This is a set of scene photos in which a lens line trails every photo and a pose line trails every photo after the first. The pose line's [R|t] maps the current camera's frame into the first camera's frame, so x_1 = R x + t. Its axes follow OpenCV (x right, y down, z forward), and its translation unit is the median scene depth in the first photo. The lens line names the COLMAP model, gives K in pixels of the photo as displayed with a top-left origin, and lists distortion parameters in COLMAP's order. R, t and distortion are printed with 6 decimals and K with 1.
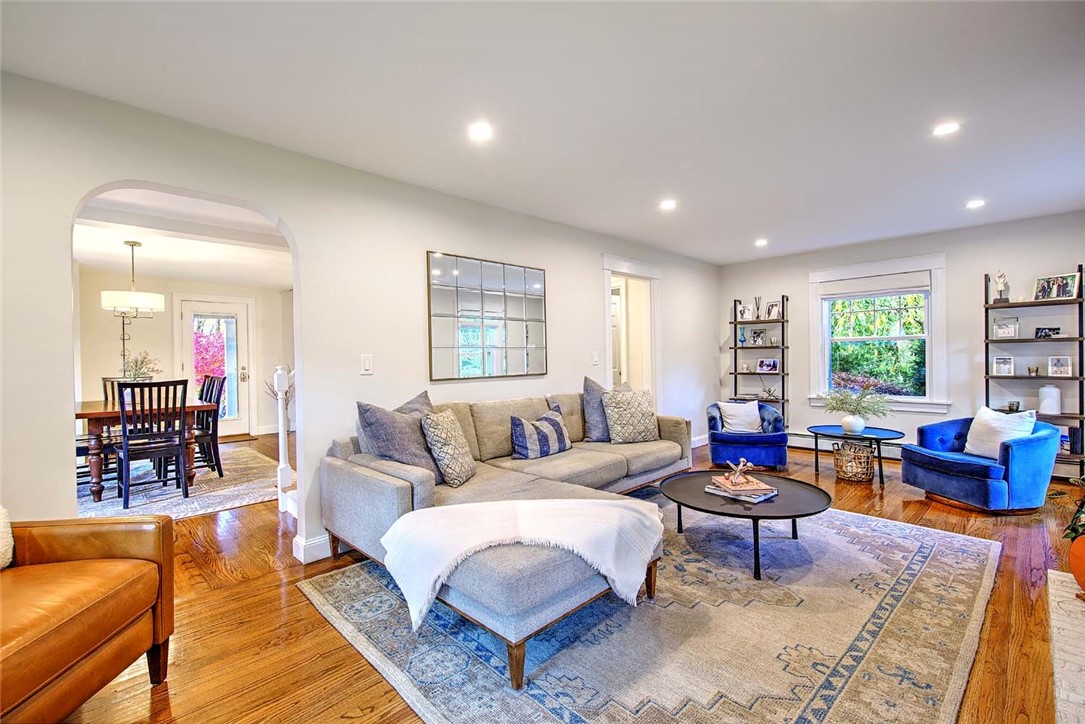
lens RADIAL K [[469.2, 0, 542.5], [0, 469.2, 362.0], [0, 0, 1]] dist [-0.000117, -0.000107]
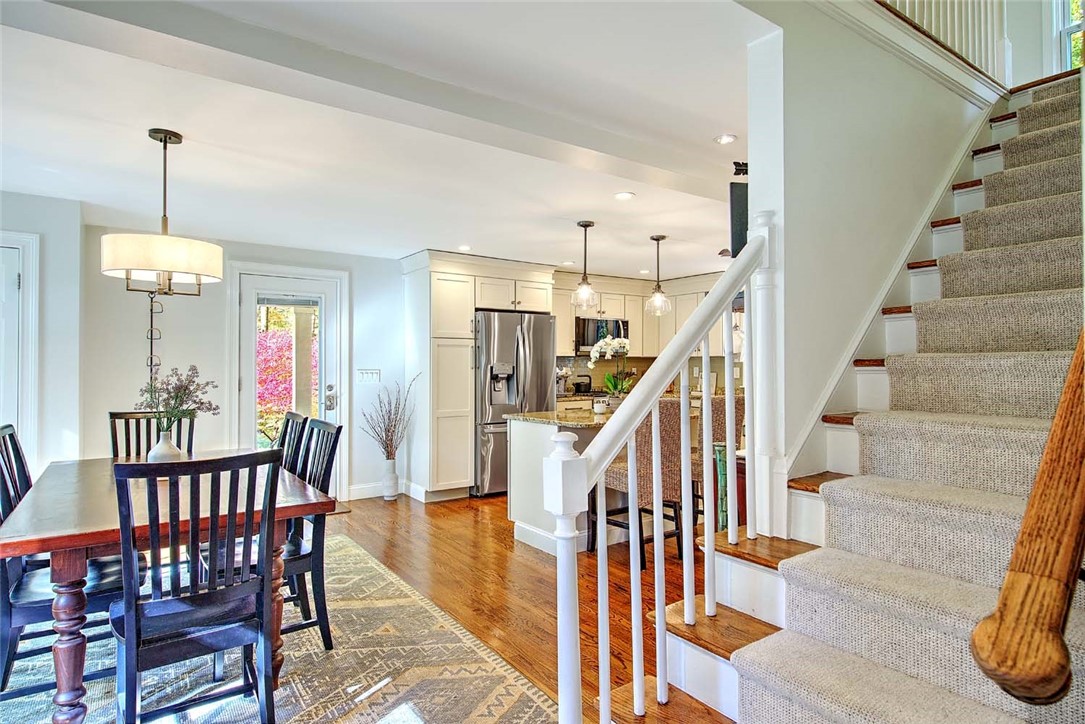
lens RADIAL K [[594.4, 0, 547.7], [0, 594.4, 360.6], [0, 0, 1]] dist [0.012337, -0.011735]
pose [[0.987639, 0.012417, -0.156255, -0.400367], [-0.014438, 0.999826, -0.011811, -0.026672], [0.156082, 0.013921, 0.987646, 0.474098]]
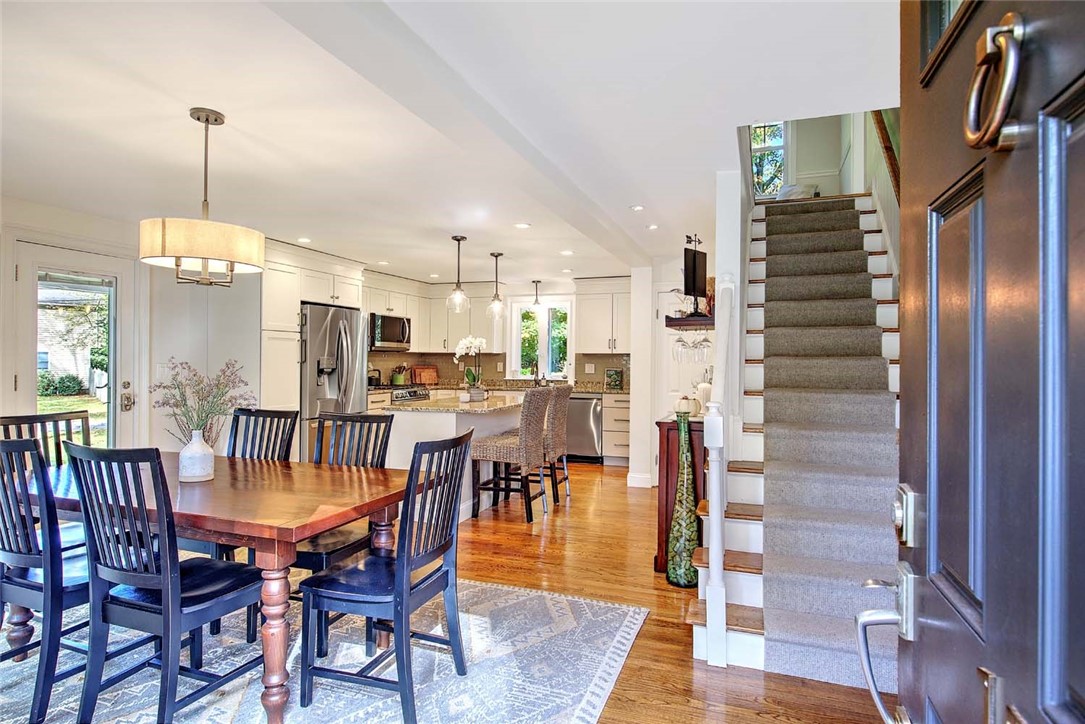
lens RADIAL K [[594.4, 0, 547.7], [0, 594.4, 360.6], [0, 0, 1]] dist [0.012337, -0.011735]
pose [[0.900678, 0.020565, 0.434000, -0.822345], [-0.017290, 0.999784, -0.011493, -0.021375], [-0.434143, 0.002848, 0.900839, 0.356907]]
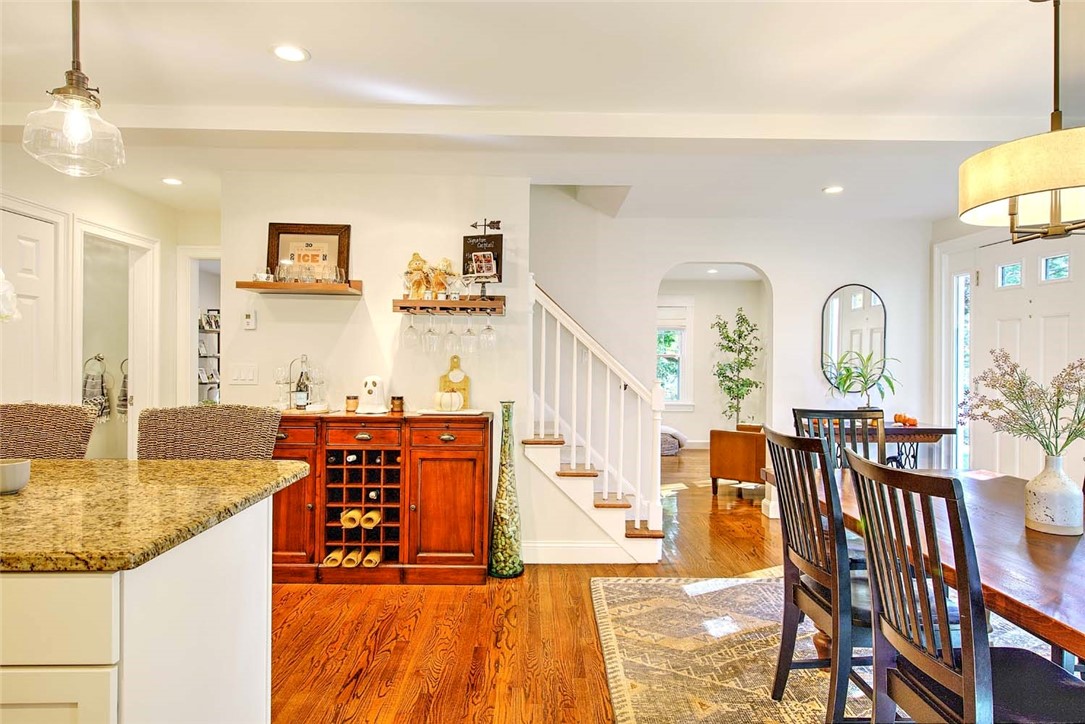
lens RADIAL K [[617.3, 0, 547.9], [0, 617.3, 358.2], [0, 0, 1]] dist [0.013434, -0.011947]
pose [[-0.730637, 0.008857, 0.682709, -0.905109], [0.008616, 0.999956, -0.003752, -0.018920], [-0.682712, 0.003141, -0.730681, 1.503868]]
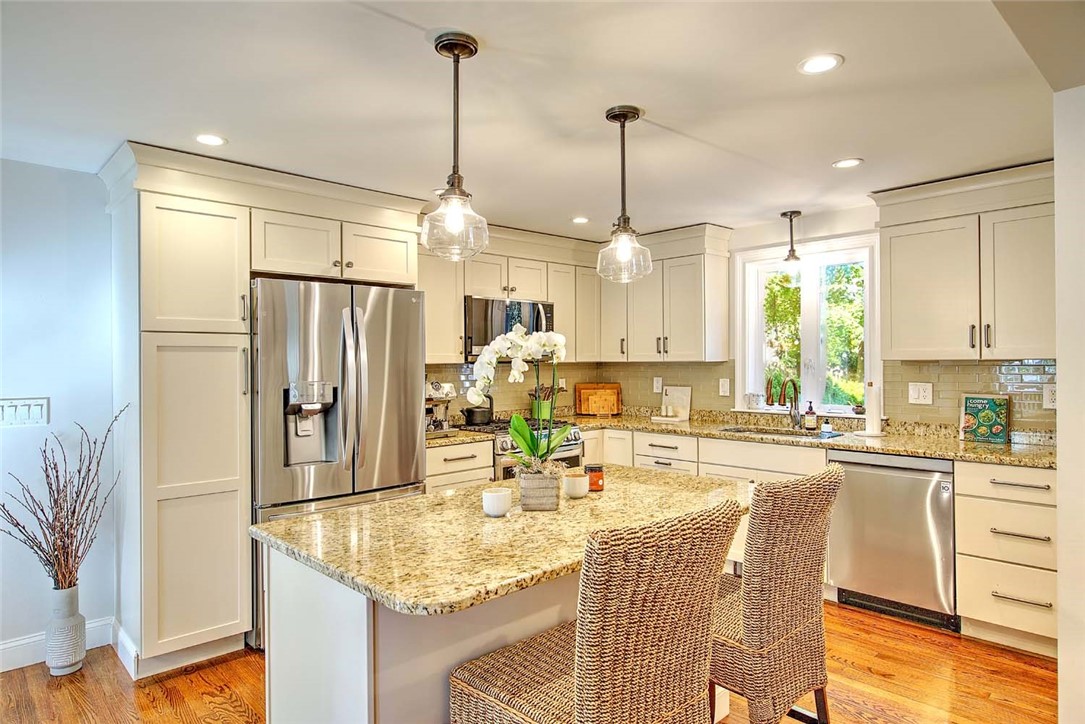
lens RADIAL K [[645.7, 0, 552.7], [0, 645.7, 362.1], [0, 0, 1]] dist [0.015367, 0.000999]
pose [[0.999893, 0.005460, -0.013541, -0.423756], [-0.005531, 0.999971, -0.005170, -0.053897], [0.013513, 0.005245, 0.999895, 1.017257]]
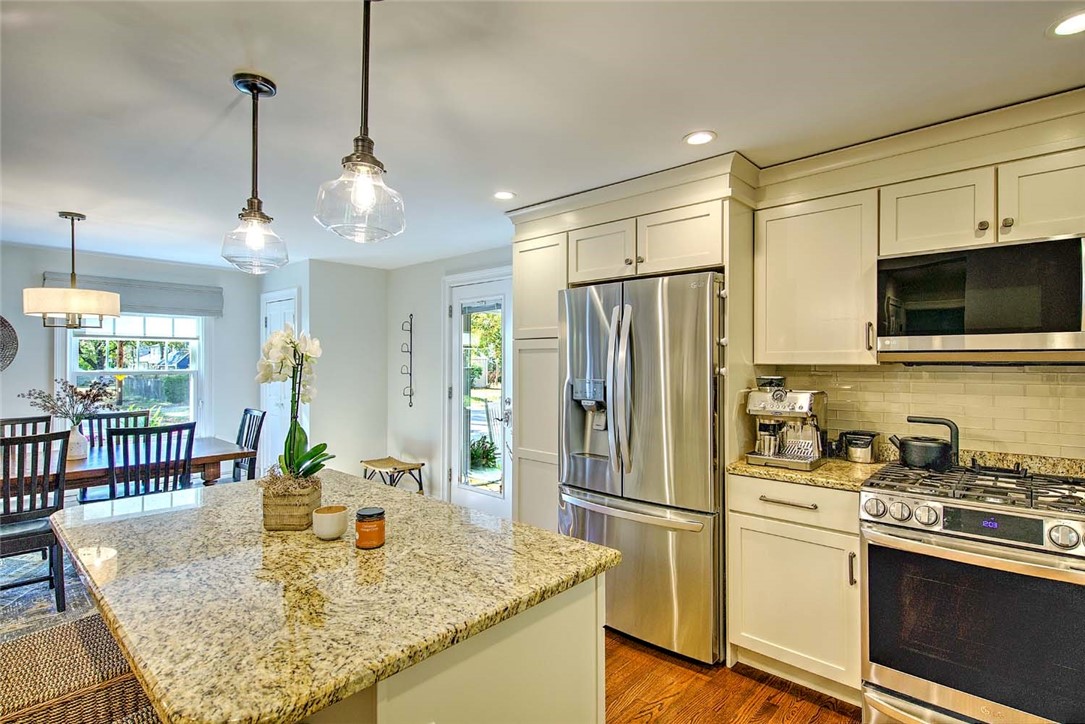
lens RADIAL K [[524.8, 0, 542.5], [0, 524.8, 362.0], [0, 0, 1]] dist [0.000560, -0.000041]
pose [[0.050954, 0.014750, -0.998592, -0.091917], [-0.008462, 0.999861, 0.014337, -0.063161], [0.998665, 0.007719, 0.051071, 1.626506]]
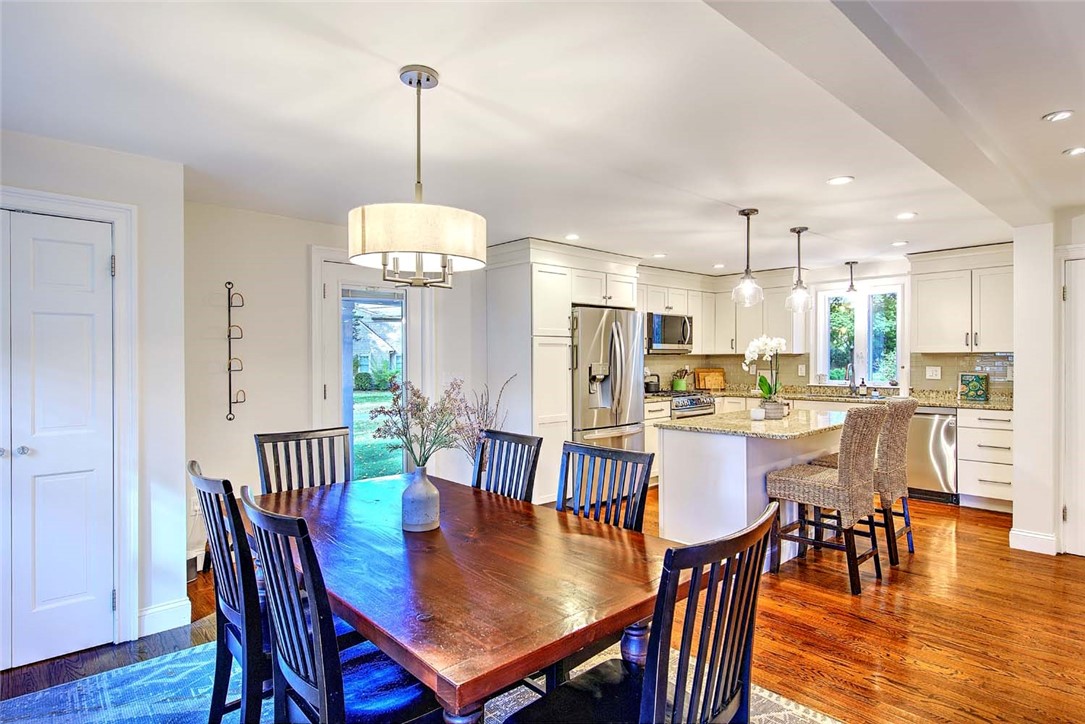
lens RADIAL K [[583.3, 0, 546.8], [0, 583.3, 360.4], [0, 0, 1]] dist [0.005467, -0.000065]
pose [[0.999387, 0.009110, -0.033808, -0.758841], [-0.009147, 0.999958, -0.000929, -0.038366], [0.033798, 0.001238, 0.999428, 0.561367]]
